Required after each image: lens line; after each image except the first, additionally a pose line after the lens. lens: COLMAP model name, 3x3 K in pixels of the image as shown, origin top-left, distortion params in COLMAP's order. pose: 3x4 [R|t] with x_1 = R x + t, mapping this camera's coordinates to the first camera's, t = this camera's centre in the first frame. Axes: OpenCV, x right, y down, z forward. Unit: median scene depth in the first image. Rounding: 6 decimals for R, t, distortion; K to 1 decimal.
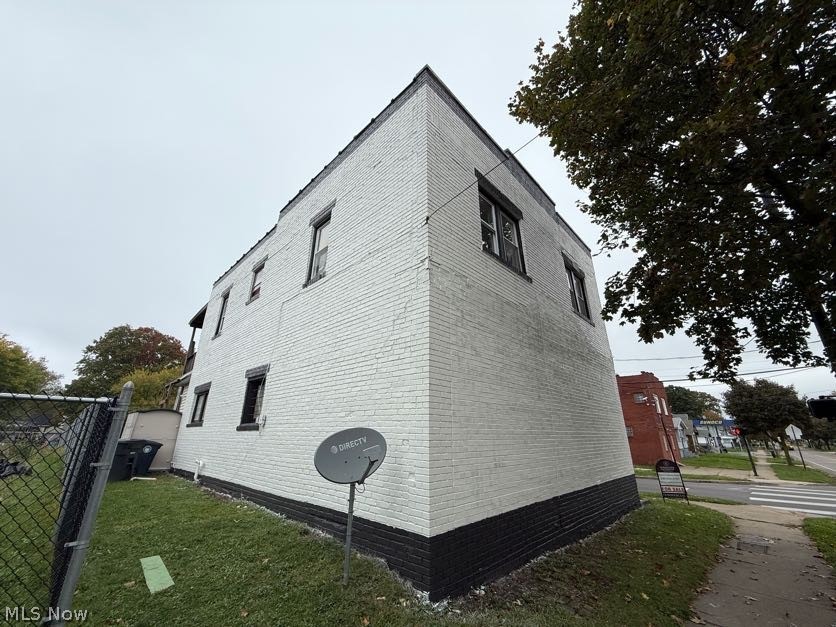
lens RADIAL K [[330.6, 0, 415.1], [0, 330.6, 311.7], [0, 0, 1]] dist [-0.001323, 0.000078]
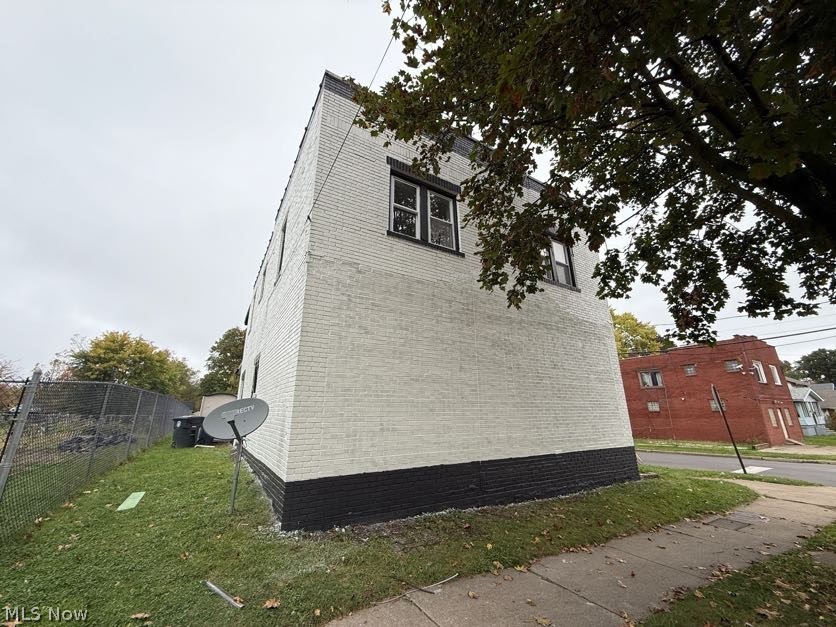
lens RADIAL K [[330.6, 0, 415.1], [0, 330.6, 311.7], [0, 0, 1]] dist [-0.001323, 0.000078]
pose [[0.966477, -0.088545, -0.241003, 0.437993], [0.101160, 0.994047, 0.040460, 0.021467], [0.235986, -0.063484, 0.969681, -0.026701]]
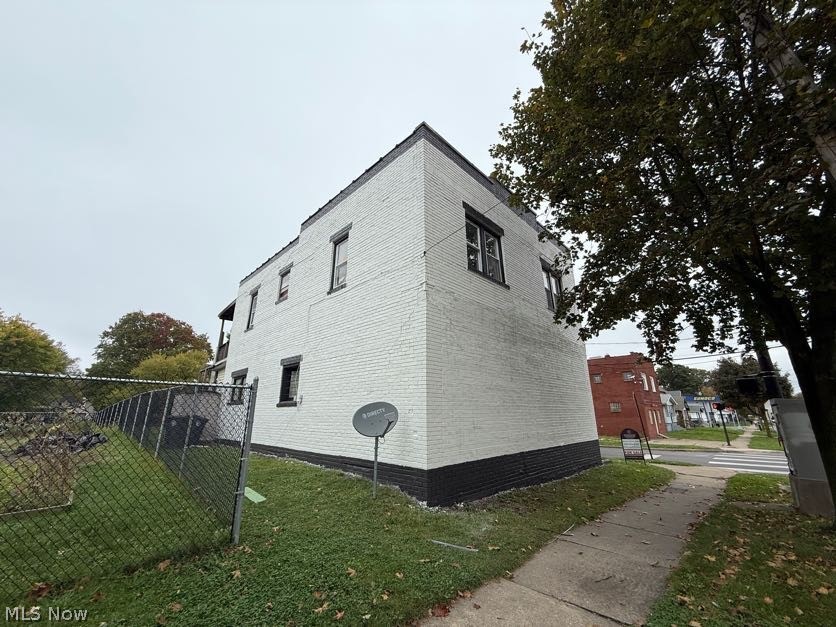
lens RADIAL K [[330.6, 0, 415.1], [0, 330.6, 311.7], [0, 0, 1]] dist [-0.001323, 0.000078]
pose [[0.999888, -0.011174, -0.009925, 0.005687], [0.011736, 0.998223, 0.058415, -0.080374], [0.009255, -0.058525, 0.998243, -0.264780]]
